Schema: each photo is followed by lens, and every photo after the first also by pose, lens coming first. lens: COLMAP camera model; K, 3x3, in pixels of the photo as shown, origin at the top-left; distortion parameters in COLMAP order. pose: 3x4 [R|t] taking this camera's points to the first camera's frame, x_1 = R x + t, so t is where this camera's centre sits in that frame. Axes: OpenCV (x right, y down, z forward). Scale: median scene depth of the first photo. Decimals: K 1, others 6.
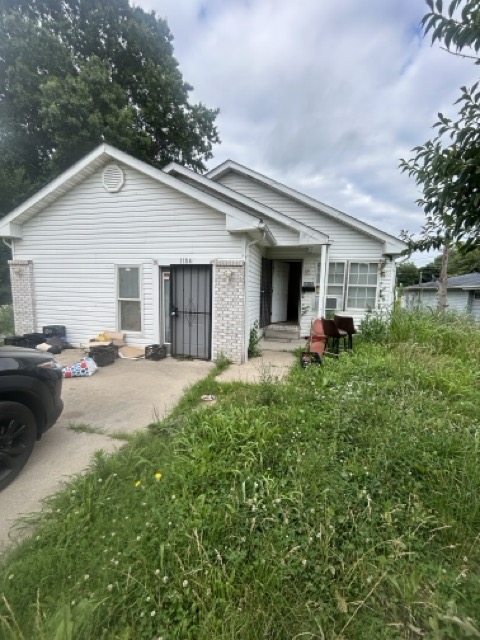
lens RADIAL K [[260.6, 0, 242.2], [0, 260.6, 320.0], [0, 0, 1]] dist [0.000806, 0.000467]
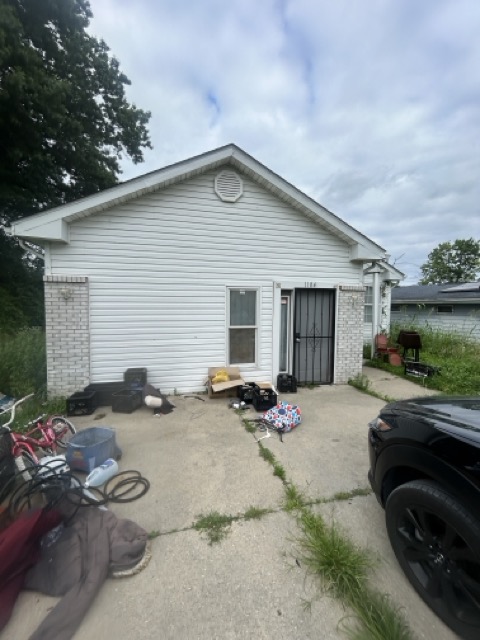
lens RADIAL K [[260.6, 0, 241.6], [0, 260.6, 319.1], [0, 0, 1]] dist [0.000806, 0.000467]
pose [[0.885687, -0.042021, 0.462377, -0.837281], [0.066163, 0.997155, -0.036113, -0.074671], [-0.459544, 0.062577, 0.885948, 0.244816]]
